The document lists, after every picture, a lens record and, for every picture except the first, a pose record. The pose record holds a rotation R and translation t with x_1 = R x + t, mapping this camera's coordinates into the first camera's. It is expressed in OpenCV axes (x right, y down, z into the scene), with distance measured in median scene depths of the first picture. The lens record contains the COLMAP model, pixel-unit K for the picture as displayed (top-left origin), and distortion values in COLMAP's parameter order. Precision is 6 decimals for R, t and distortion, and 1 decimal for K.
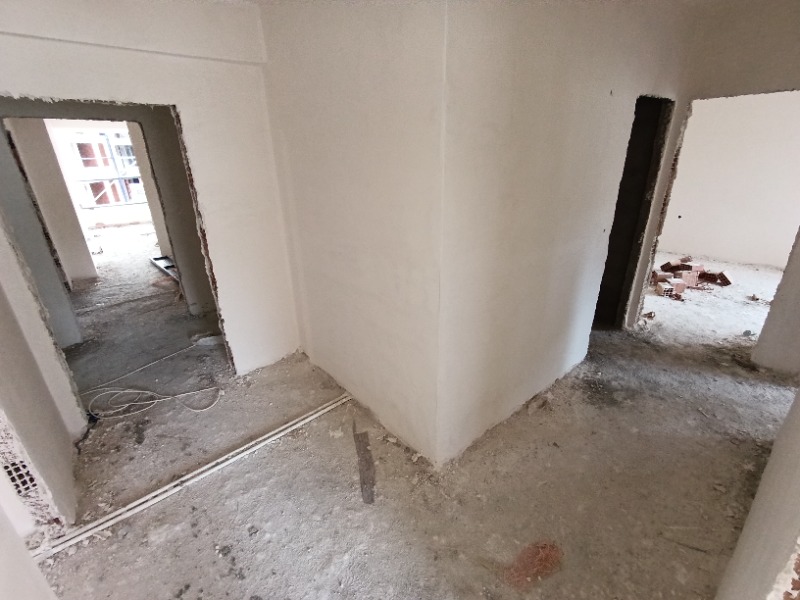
lens RADIAL K [[367.3, 0, 398.7], [0, 367.3, 298.6], [0, 0, 1]] dist [0.003175, -0.001451]
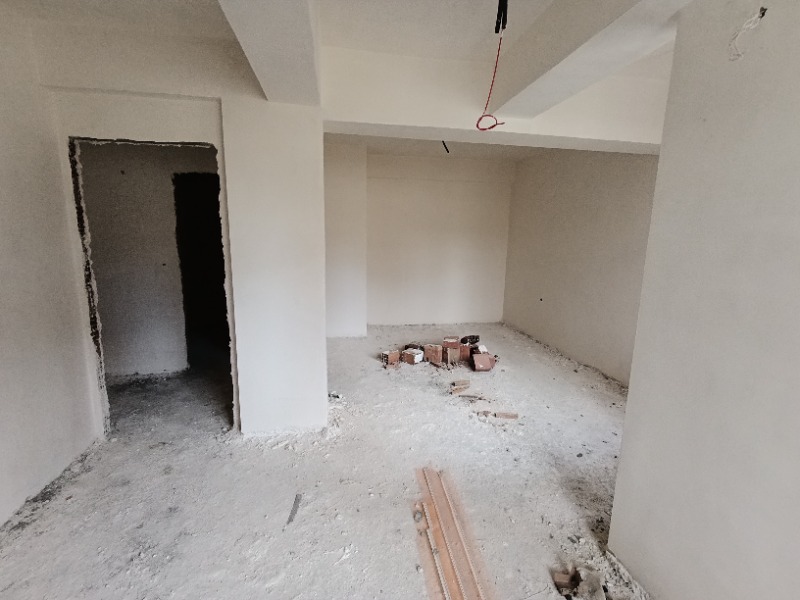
lens RADIAL K [[367.3, 0, 400.3], [0, 367.3, 299.5], [0, 0, 1]] dist [0.003175, -0.001451]
pose [[0.864288, 0.123003, -0.487726, 1.336641], [-0.222311, 0.963206, -0.151034, -0.031964], [0.451203, 0.238964, 0.859833, 0.171883]]
